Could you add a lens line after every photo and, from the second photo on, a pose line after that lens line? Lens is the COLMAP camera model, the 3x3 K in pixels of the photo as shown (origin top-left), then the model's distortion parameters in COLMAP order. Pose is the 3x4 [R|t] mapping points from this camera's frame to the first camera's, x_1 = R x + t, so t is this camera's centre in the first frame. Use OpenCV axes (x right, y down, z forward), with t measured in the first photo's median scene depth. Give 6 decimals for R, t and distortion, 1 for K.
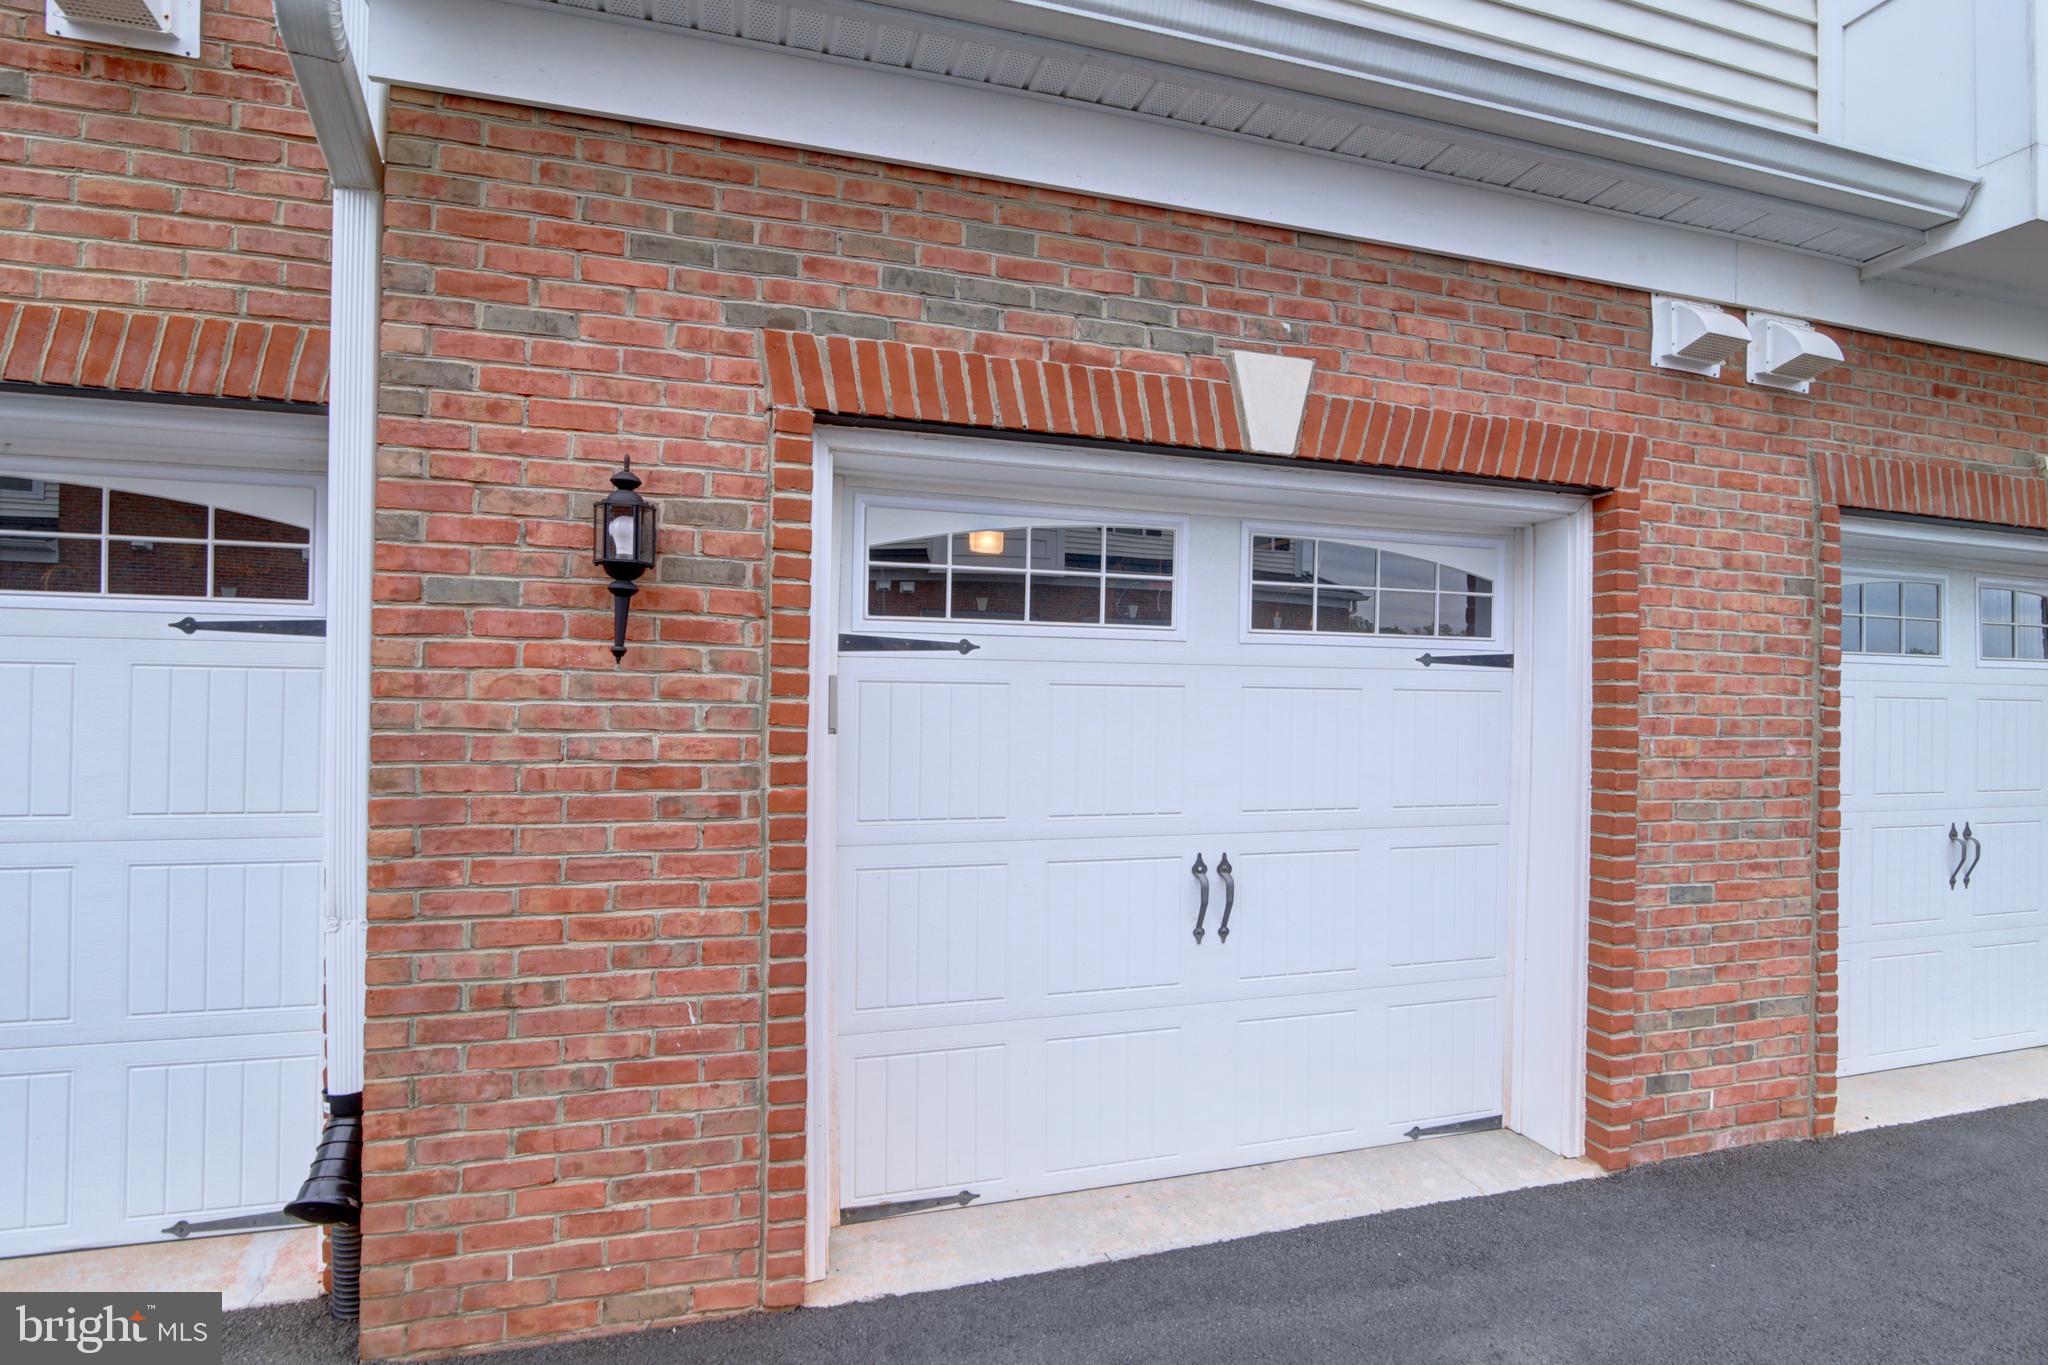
lens RADIAL K [[937.7, 0, 1015.1], [0, 937.7, 678.7], [0, 0, 1]] dist [-0.020925, 0.000804]
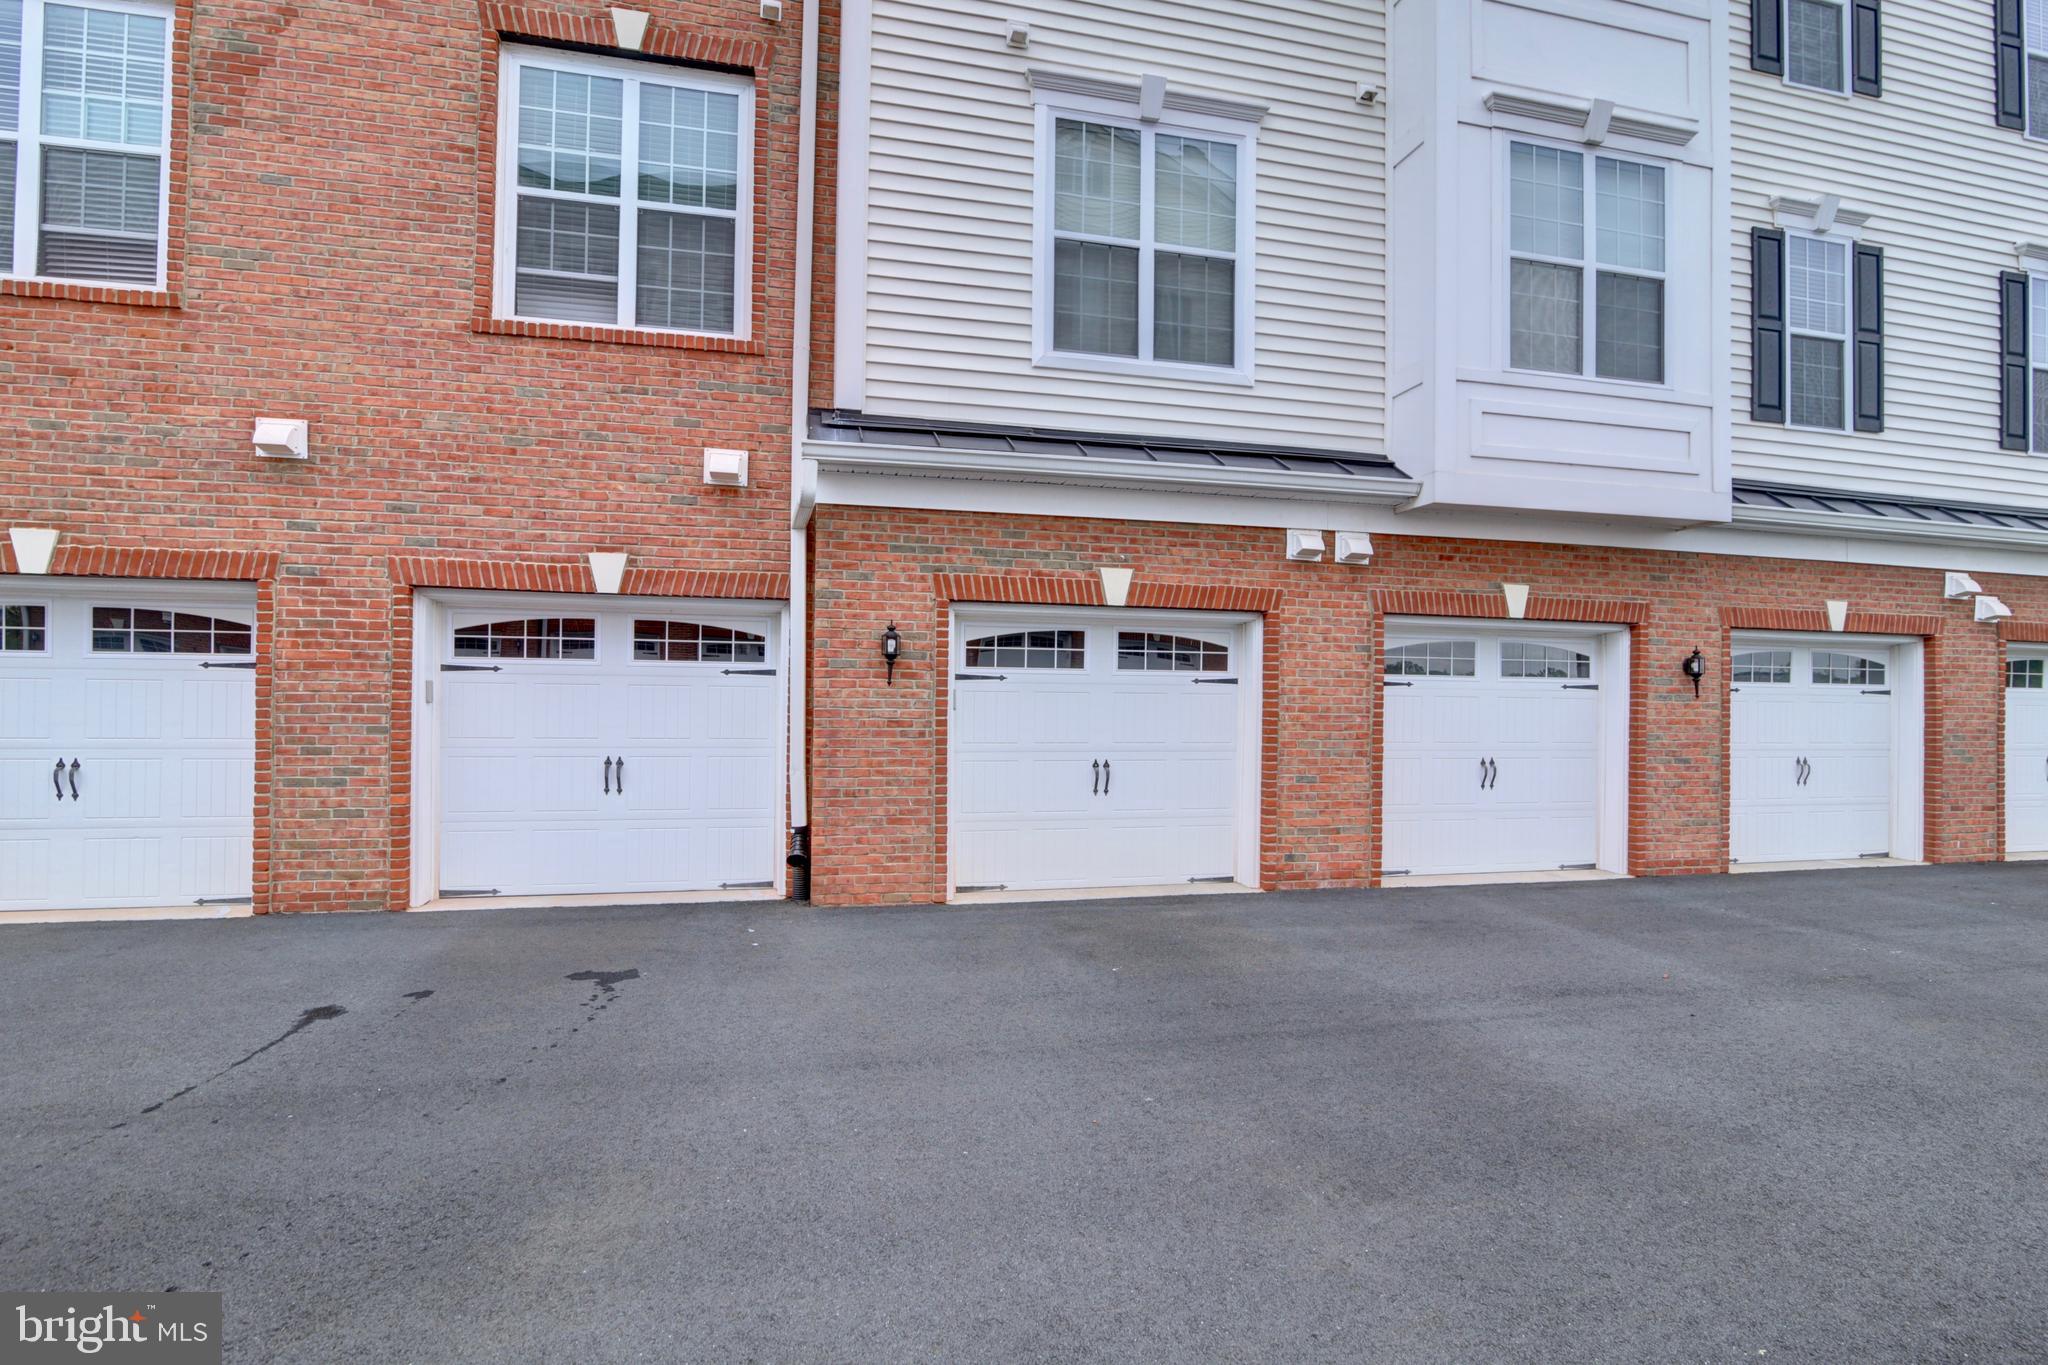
lens RADIAL K [[937.7, 0, 1025.9], [0, 937.7, 686.4], [0, 0, 1]] dist [-0.020925, 0.000804]
pose [[0.999062, -0.000695, -0.043289, 0.132907], [0.001265, 0.999913, 0.013142, -0.045299], [0.043276, -0.013185, 0.998976, -1.684692]]
